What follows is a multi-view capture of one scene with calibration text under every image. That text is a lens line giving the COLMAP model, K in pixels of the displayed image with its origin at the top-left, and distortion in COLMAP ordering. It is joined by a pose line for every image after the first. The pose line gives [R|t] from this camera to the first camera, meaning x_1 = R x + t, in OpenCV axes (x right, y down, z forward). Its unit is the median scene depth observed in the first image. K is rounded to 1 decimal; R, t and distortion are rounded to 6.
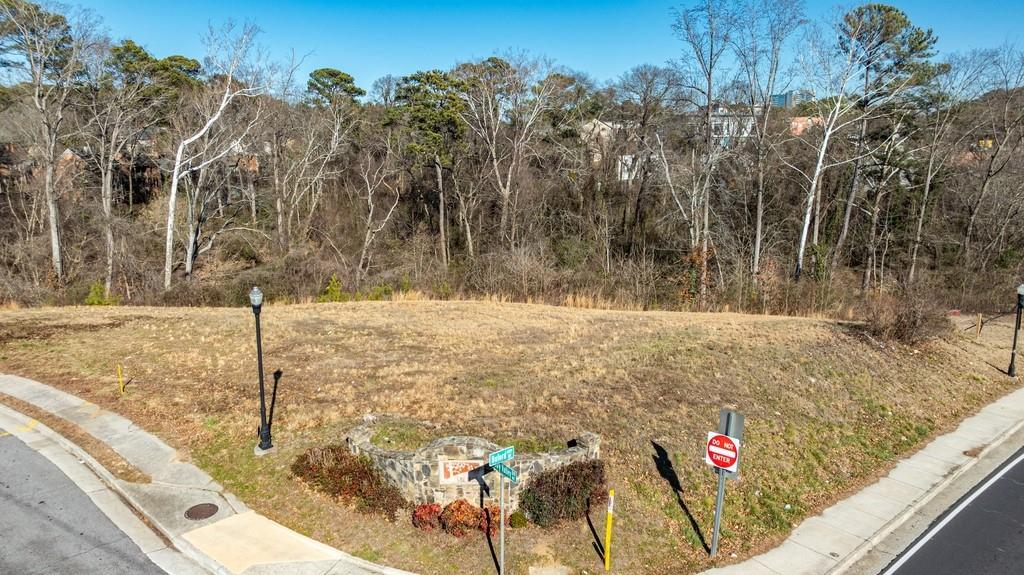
lens RADIAL K [[709.7, 0, 508.8], [0, 709.7, 288.0], [0, 0, 1]] dist [-0.016914, 0.014611]
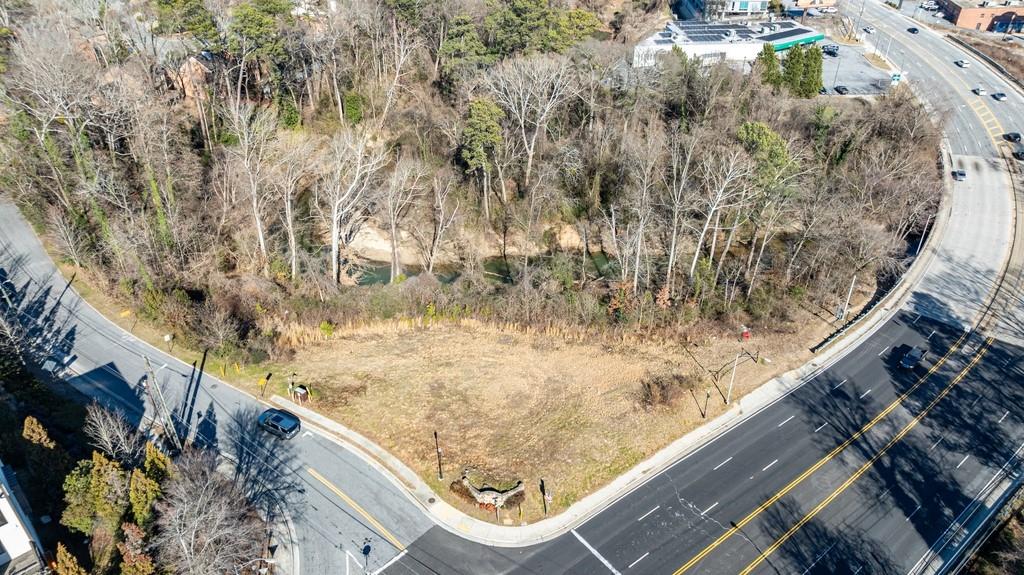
lens RADIAL K [[709.7, 0, 510.1], [0, 709.7, 284.3], [0, 0, 1]] dist [-0.016914, 0.014611]
pose [[0.998103, 0.035003, -0.050640, 0.217507], [-0.014438, 0.932771, 0.360181, -2.393110], [0.059843, -0.358767, 0.931507, -2.453549]]
